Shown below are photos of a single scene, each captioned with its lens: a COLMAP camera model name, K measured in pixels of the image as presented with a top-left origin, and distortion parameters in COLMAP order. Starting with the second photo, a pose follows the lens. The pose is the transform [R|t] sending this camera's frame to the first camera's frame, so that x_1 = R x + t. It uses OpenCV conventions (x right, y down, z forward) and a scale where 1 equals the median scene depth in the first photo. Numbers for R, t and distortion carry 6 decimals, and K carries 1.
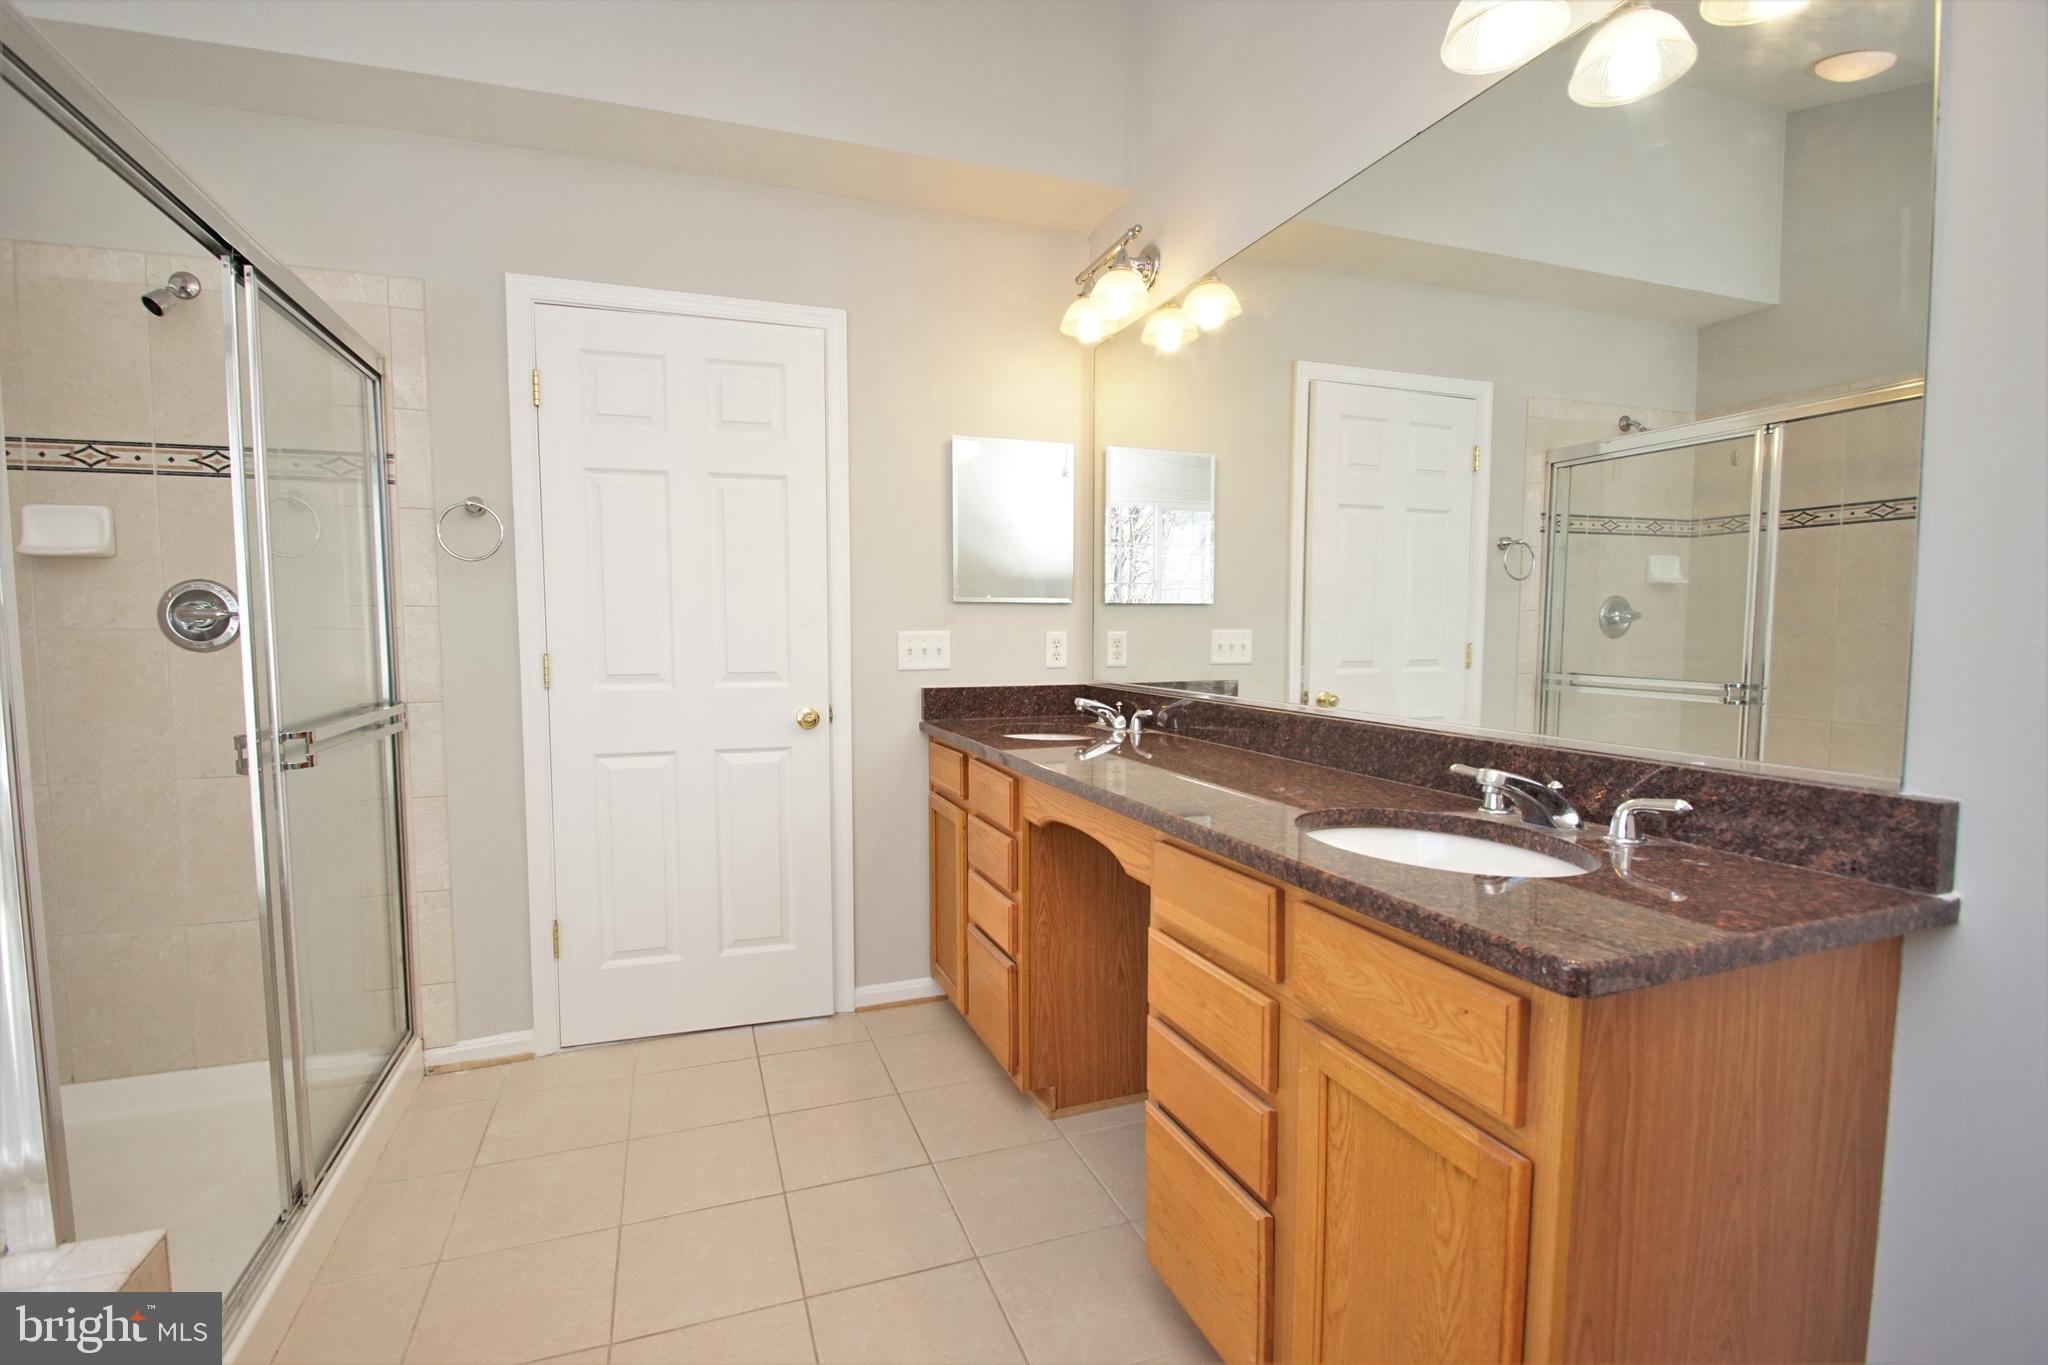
lens RADIAL K [[910.4, 0, 987.7], [0, 910.4, 689.6], [0, 0, 1]] dist [0.016100, -0.019422]
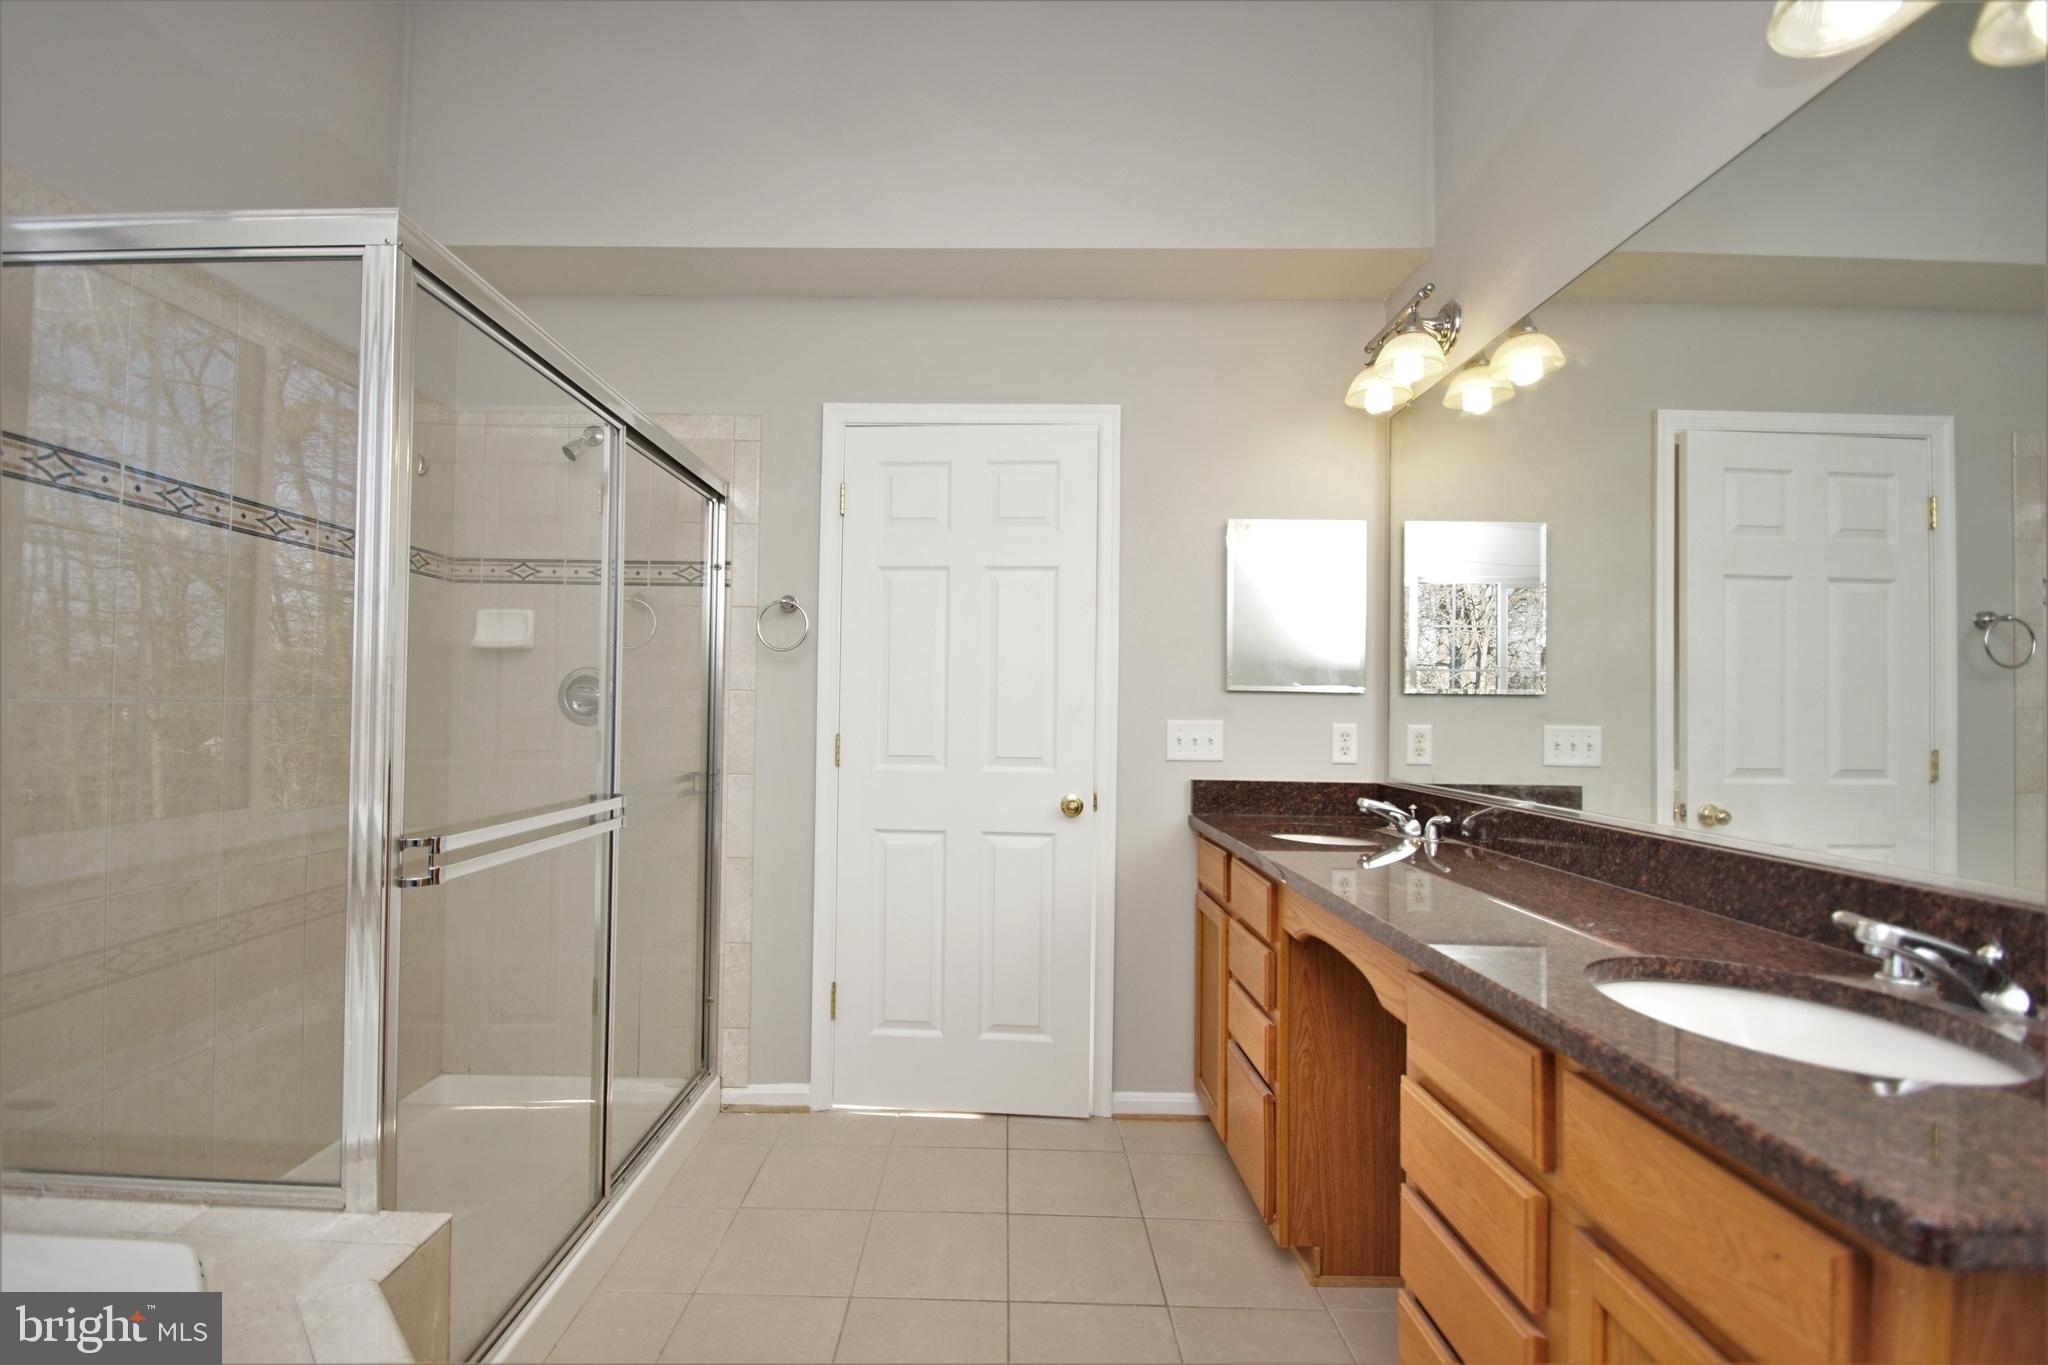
lens RADIAL K [[910.4, 0, 987.7], [0, 910.4, 689.6], [0, 0, 1]] dist [0.016100, -0.019422]
pose [[0.938681, 0.008377, -0.344684, 0.066354], [-0.041152, 0.995281, -0.087881, -0.003060], [0.342321, 0.096677, 0.934596, 0.026604]]
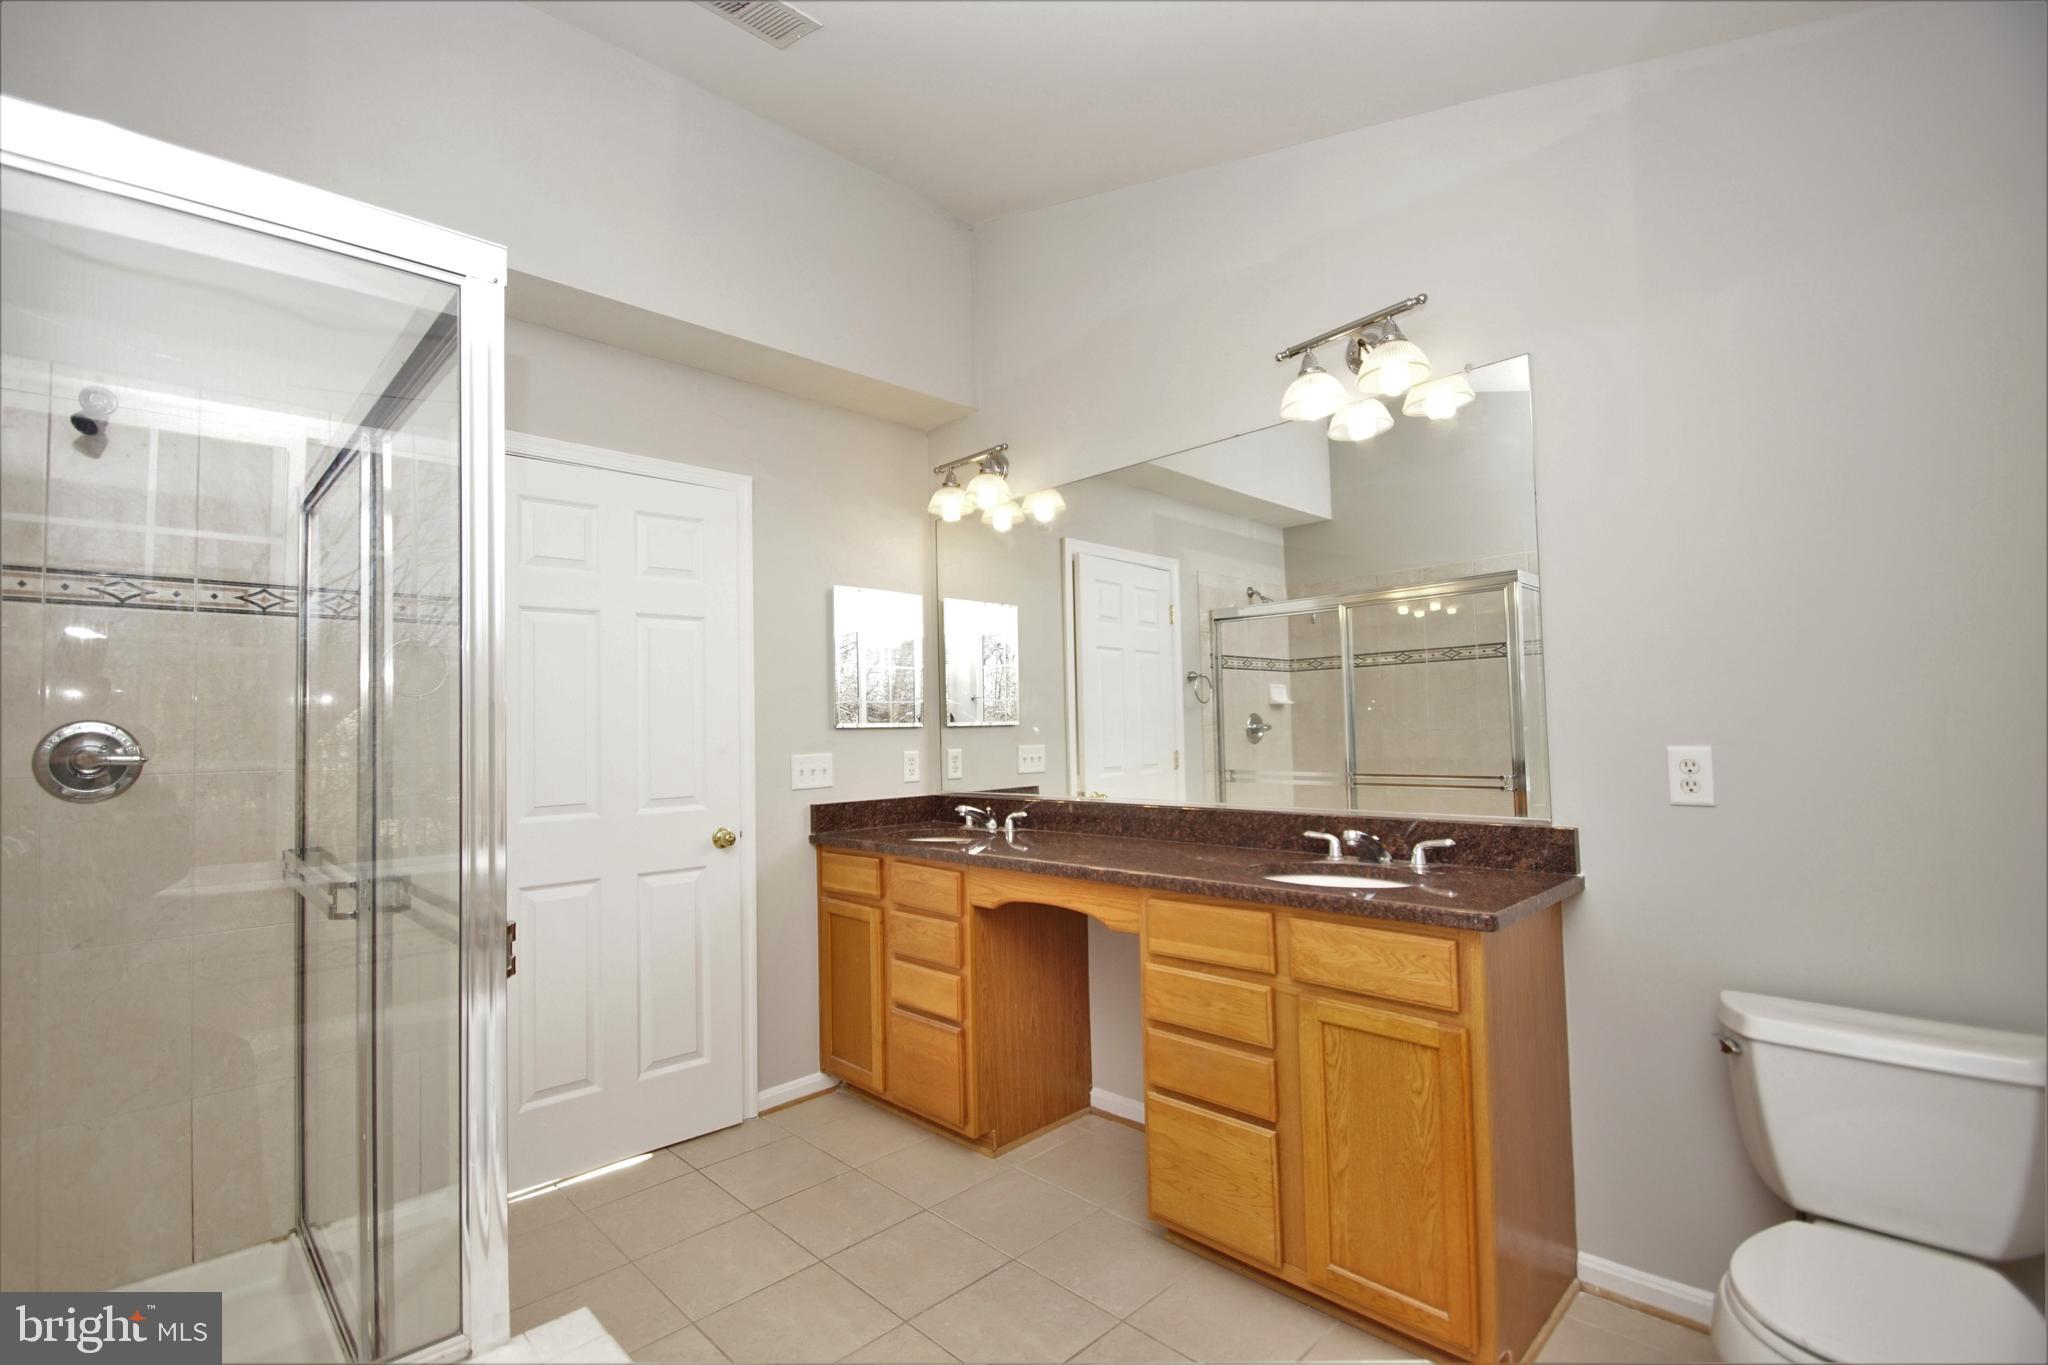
lens RADIAL K [[910.4, 0, 987.7], [0, 910.4, 689.6], [0, 0, 1]] dist [0.016100, -0.019422]
pose [[0.911106, 0.000741, 0.412171, -0.394563], [0.048799, 0.992771, -0.109653, -0.009911], [-0.409273, 0.120019, 0.904484, -0.144338]]
